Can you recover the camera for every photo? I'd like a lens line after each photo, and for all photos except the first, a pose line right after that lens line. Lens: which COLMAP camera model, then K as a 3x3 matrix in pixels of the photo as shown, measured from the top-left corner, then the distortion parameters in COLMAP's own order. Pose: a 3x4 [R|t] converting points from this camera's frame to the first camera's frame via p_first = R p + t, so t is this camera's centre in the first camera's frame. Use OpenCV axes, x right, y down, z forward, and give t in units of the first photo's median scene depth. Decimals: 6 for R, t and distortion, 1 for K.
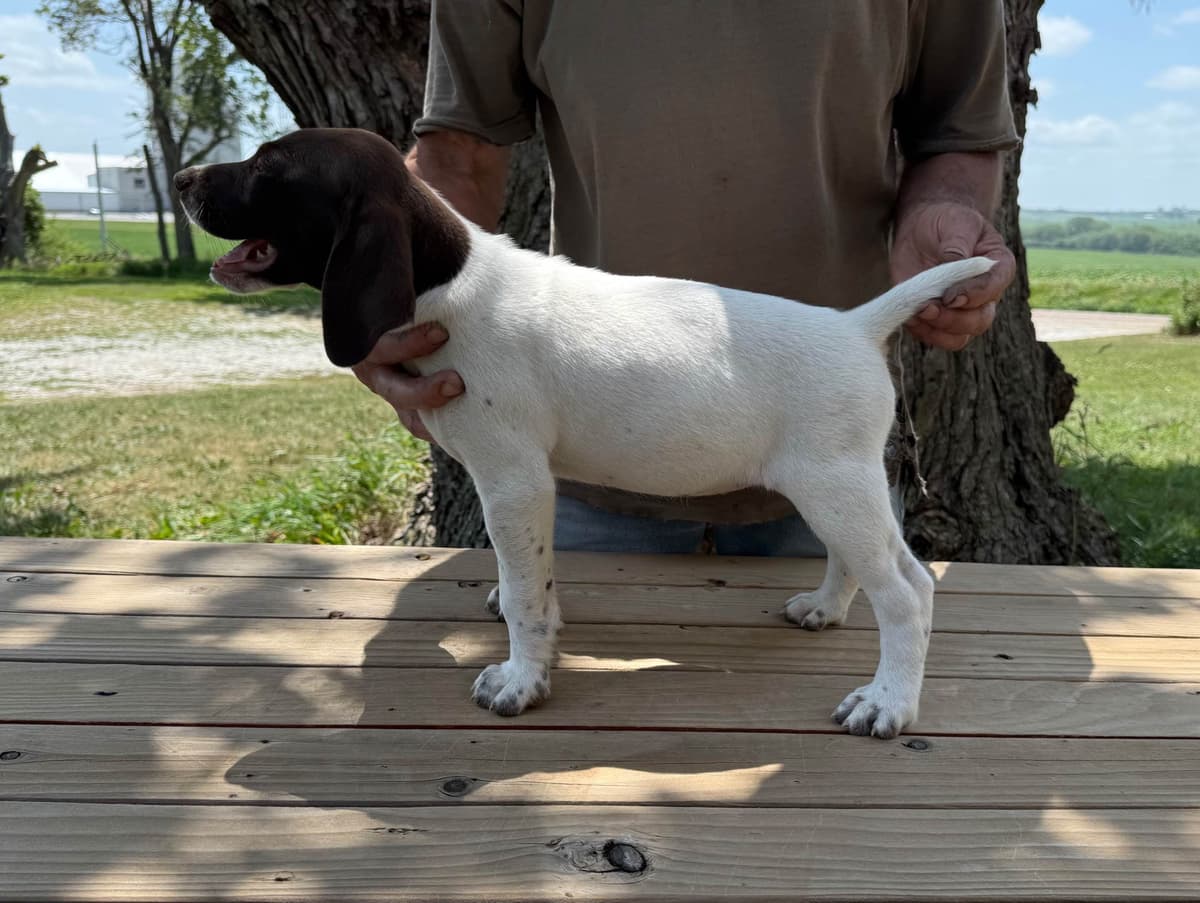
lens RADIAL K [[1069.6, 0, 620.6], [0, 1069.6, 494.3], [0, 0, 1]] dist [0.032610, -0.042674]
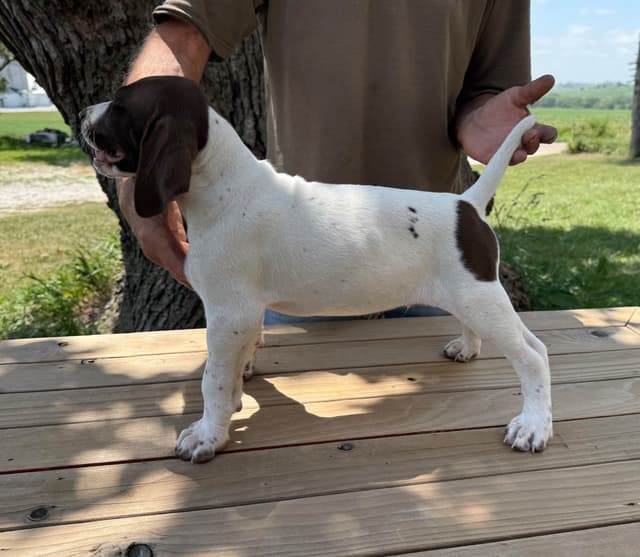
lens RADIAL K [[615.0, 0, 347.9], [0, 615.0, 266.6], [0, 0, 1]] dist [-0.003946, 0.000000]
pose [[0.991676, -0.067666, 0.109546, 0.072977], [0.065454, 0.997575, 0.023672, -0.025572], [-0.110882, -0.016305, 0.993700, 0.024019]]
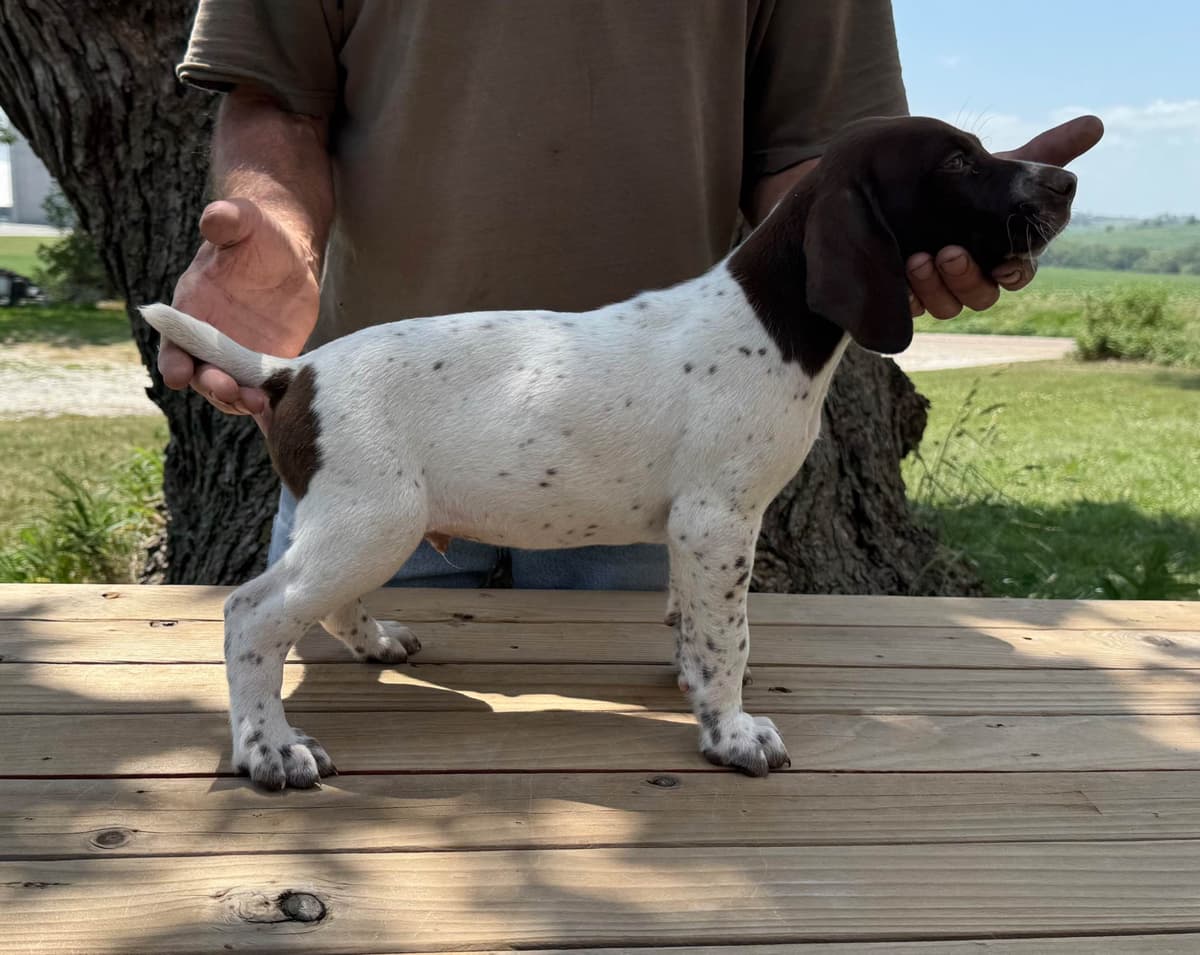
lens RADIAL K [[1319.6, 0, 508.1], [0, 1319.6, 474.0], [0, 0, 1]] dist [0.023076, 0.000000]
pose [[0.998392, -0.011985, 0.055400, 0.035326], [0.015834, 0.997451, -0.069571, 0.021172], [-0.054425, 0.070337, 0.996037, -0.028076]]
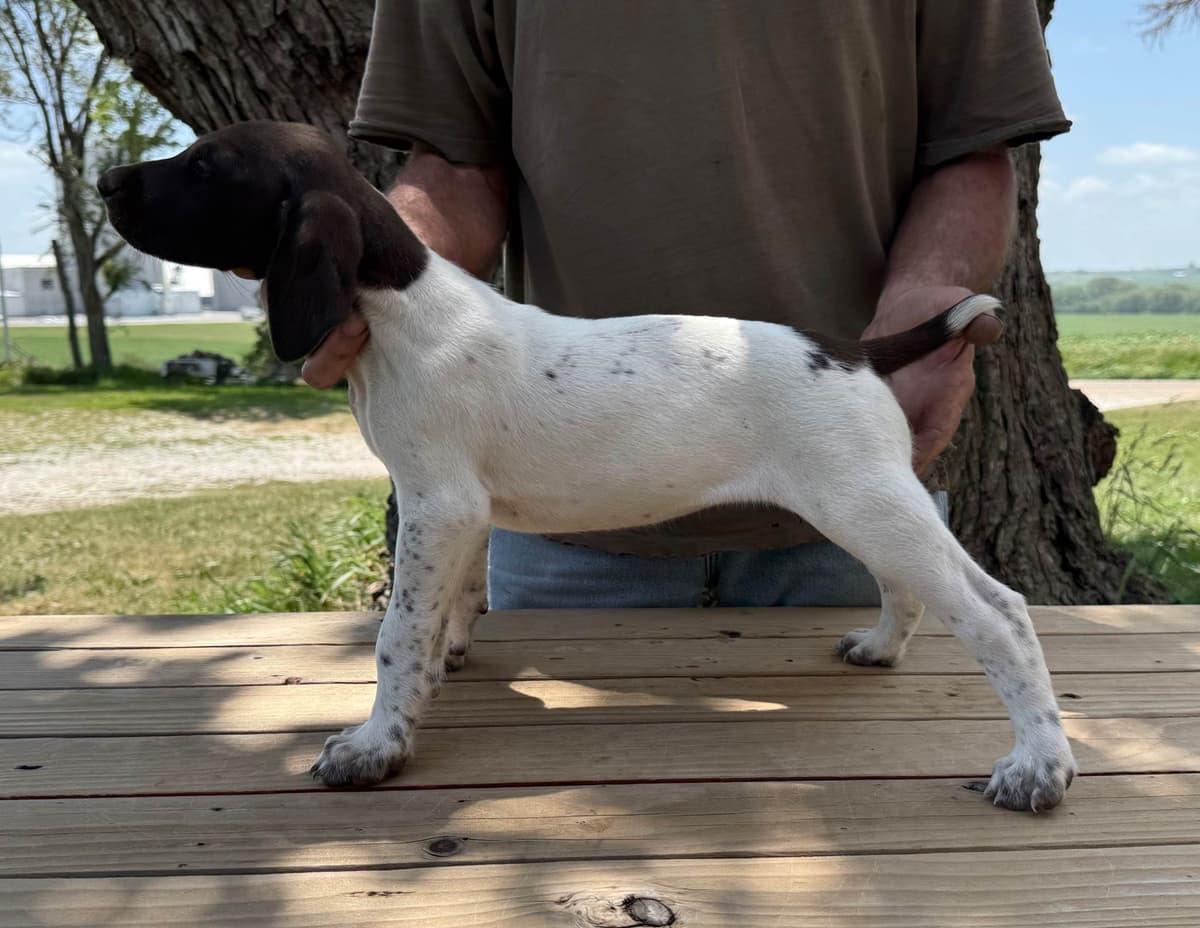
lens RADIAL K [[1221.9, 0, 599.8], [0, 1221.9, 512.8], [0, 0, 1]] dist [0.028155, 0.000000]
pose [[0.999114, -0.041909, 0.003831, -0.007725], [0.042084, 0.995424, -0.085786, 0.032925], [-0.000218, 0.085871, 0.996306, 0.003530]]
